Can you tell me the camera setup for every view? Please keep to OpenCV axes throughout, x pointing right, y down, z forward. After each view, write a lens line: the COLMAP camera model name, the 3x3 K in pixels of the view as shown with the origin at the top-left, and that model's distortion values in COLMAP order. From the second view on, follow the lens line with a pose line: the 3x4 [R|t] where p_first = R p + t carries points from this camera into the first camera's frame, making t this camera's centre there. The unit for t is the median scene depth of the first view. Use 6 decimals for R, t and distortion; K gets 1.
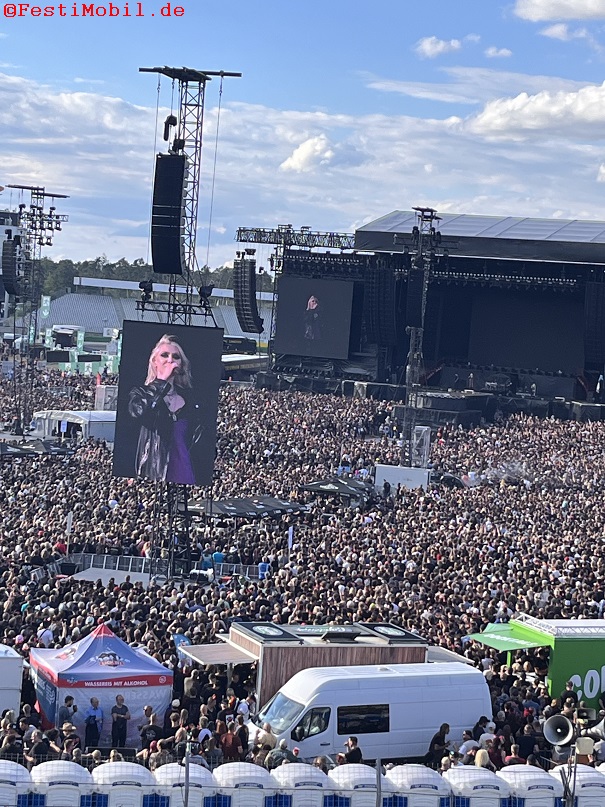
lens RADIAL K [[1796.9, 0, 302.5], [0, 1796.9, 403.5], [0, 0, 1]] dist [0.268772, 0.096240]
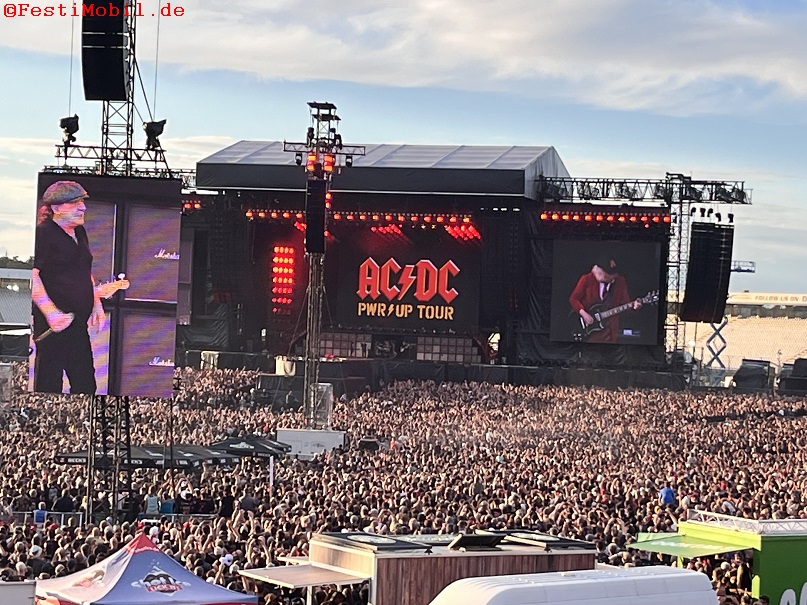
lens RADIAL K [[2138.3, 0, 403.5], [0, 2138.3, 302.5], [0, 0, 1]] dist [0.173566, 0.265965]
pose [[0.987452, -0.034074, 0.154198, -0.089905], [0.042173, 0.997880, -0.049559, 0.054071], [-0.152182, 0.055440, 0.986796, 0.138375]]
